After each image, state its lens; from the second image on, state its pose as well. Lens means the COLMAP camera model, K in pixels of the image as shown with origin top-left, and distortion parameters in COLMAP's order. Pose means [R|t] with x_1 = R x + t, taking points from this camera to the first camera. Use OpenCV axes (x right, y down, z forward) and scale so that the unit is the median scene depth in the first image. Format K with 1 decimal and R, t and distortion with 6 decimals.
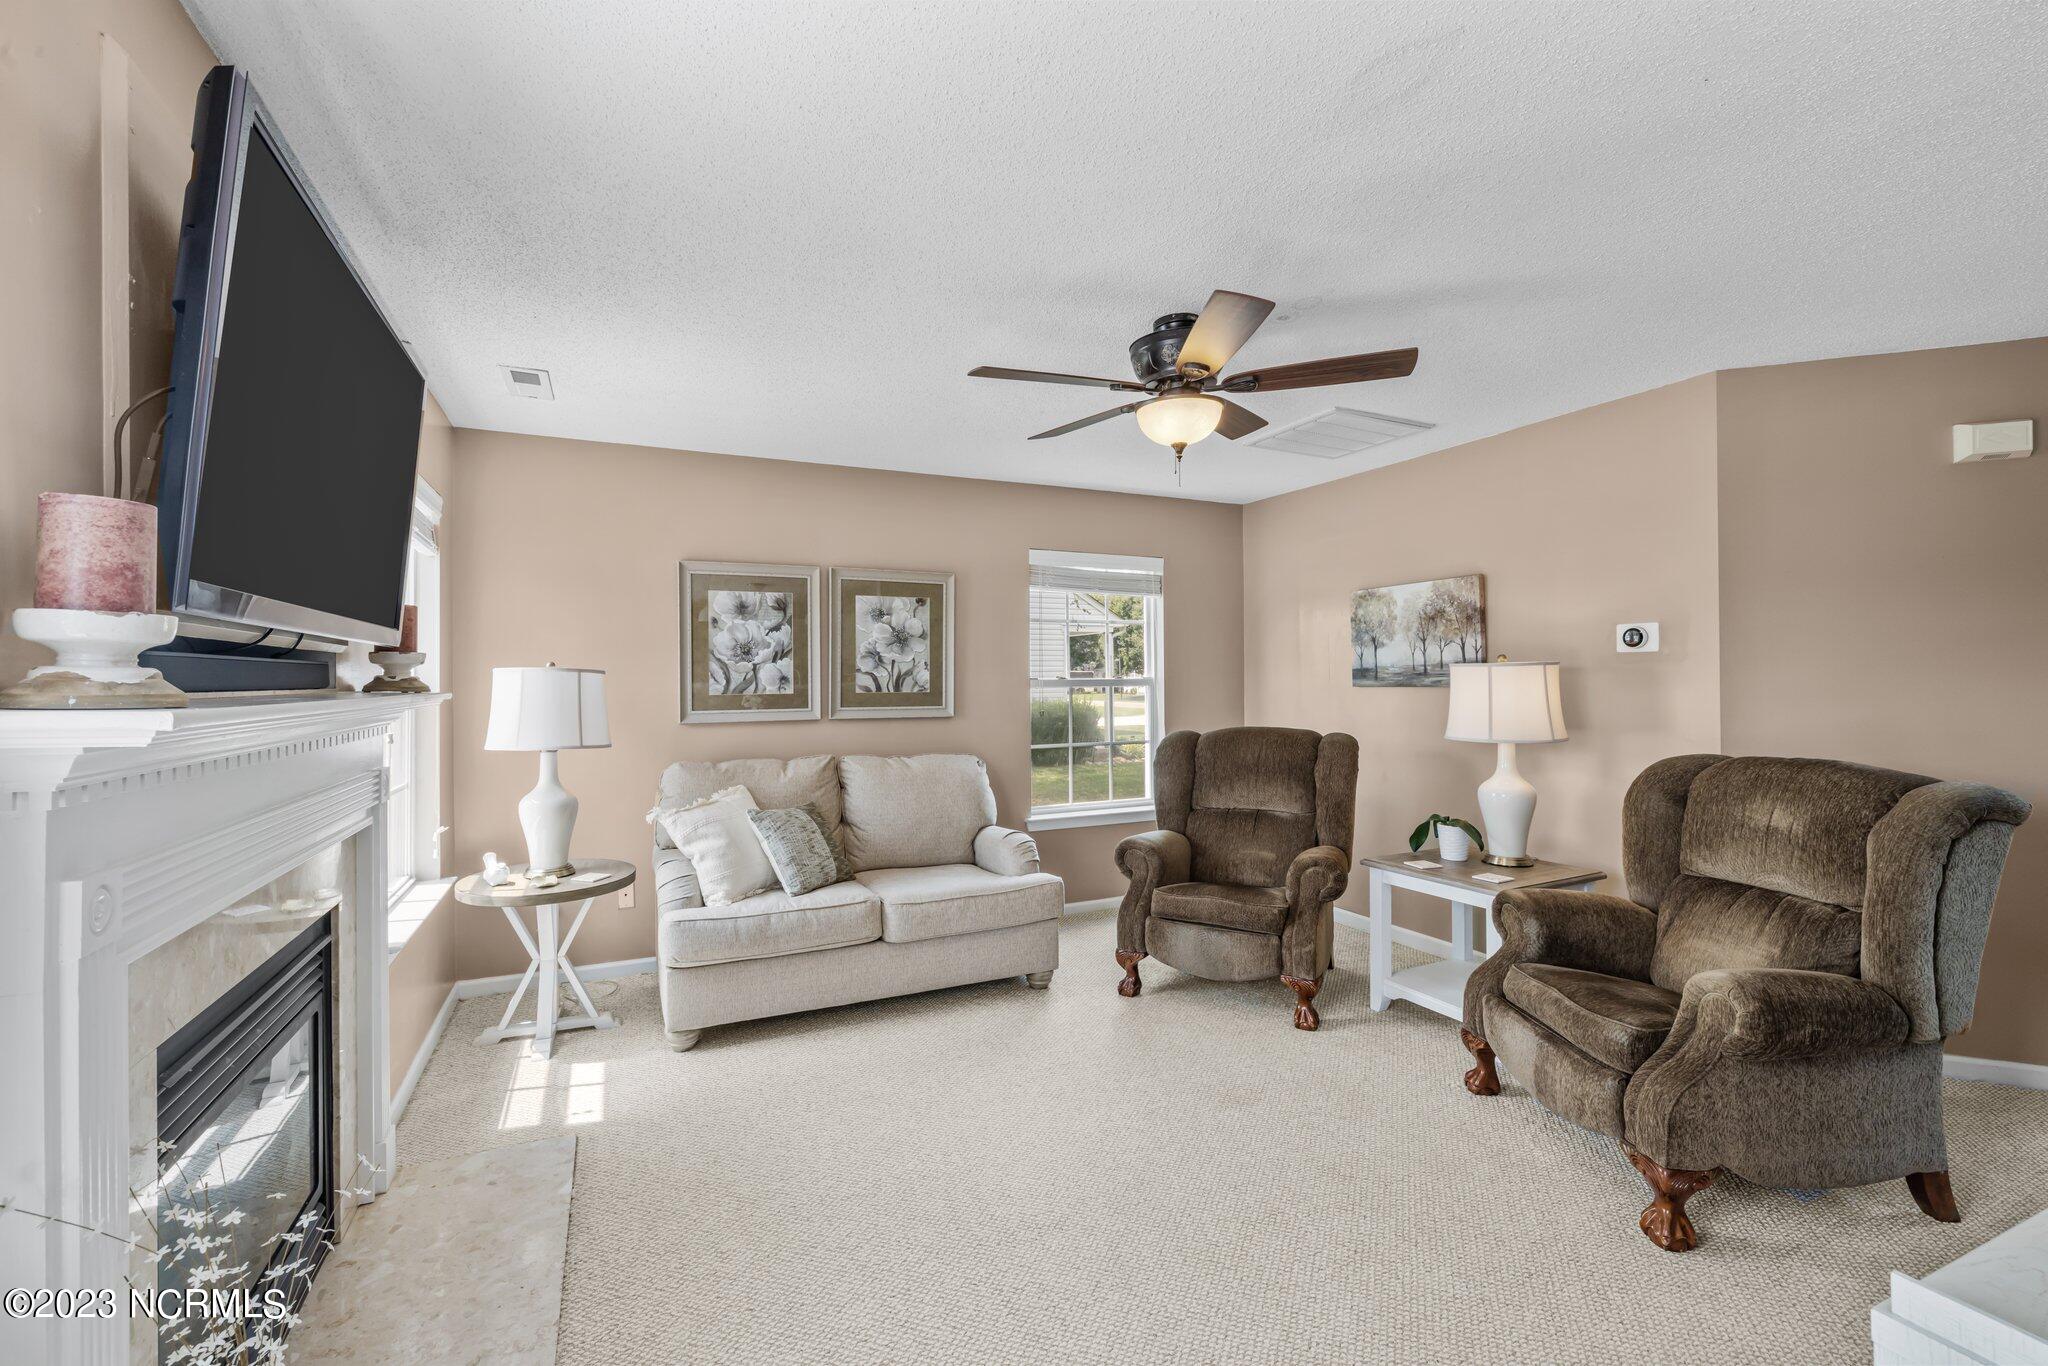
lens RADIAL K [[867.3, 0, 1018.6], [0, 867.3, 670.0], [0, 0, 1]] dist [-0.000418, -0.000063]
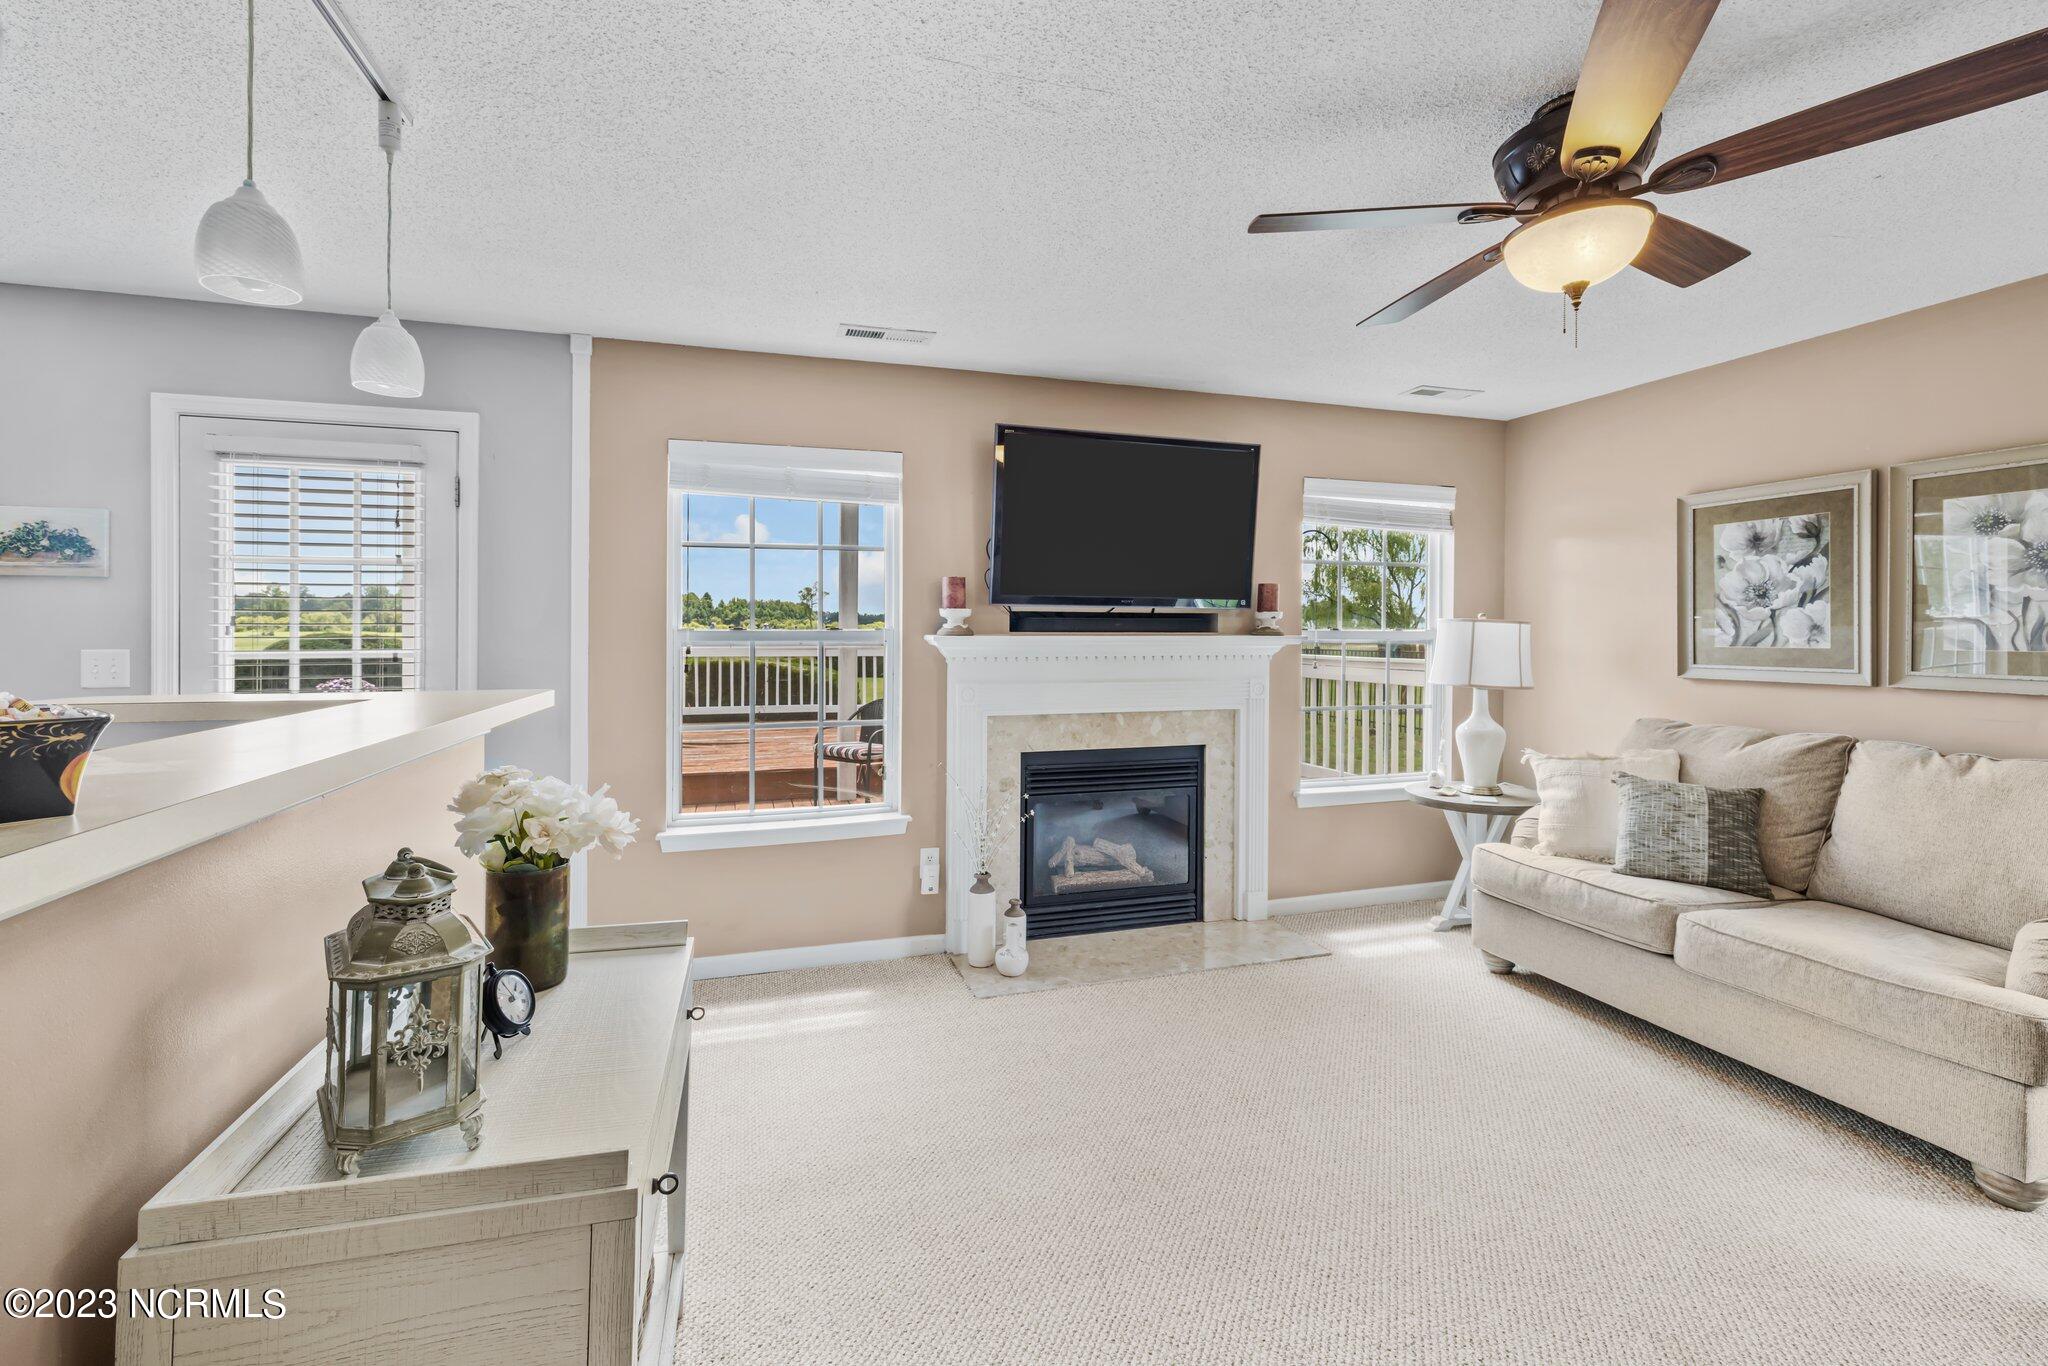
lens RADIAL K [[903.7, 0, 1022.8], [0, 903.7, 626.1], [0, 0, 1]] dist [0.000819, 0.000169]
pose [[-0.130554, 0.001726, -0.991440, 0.607883], [0.012005, 0.999928, 0.000160, -0.000059], [0.991369, -0.011882, -0.130565, 0.427992]]
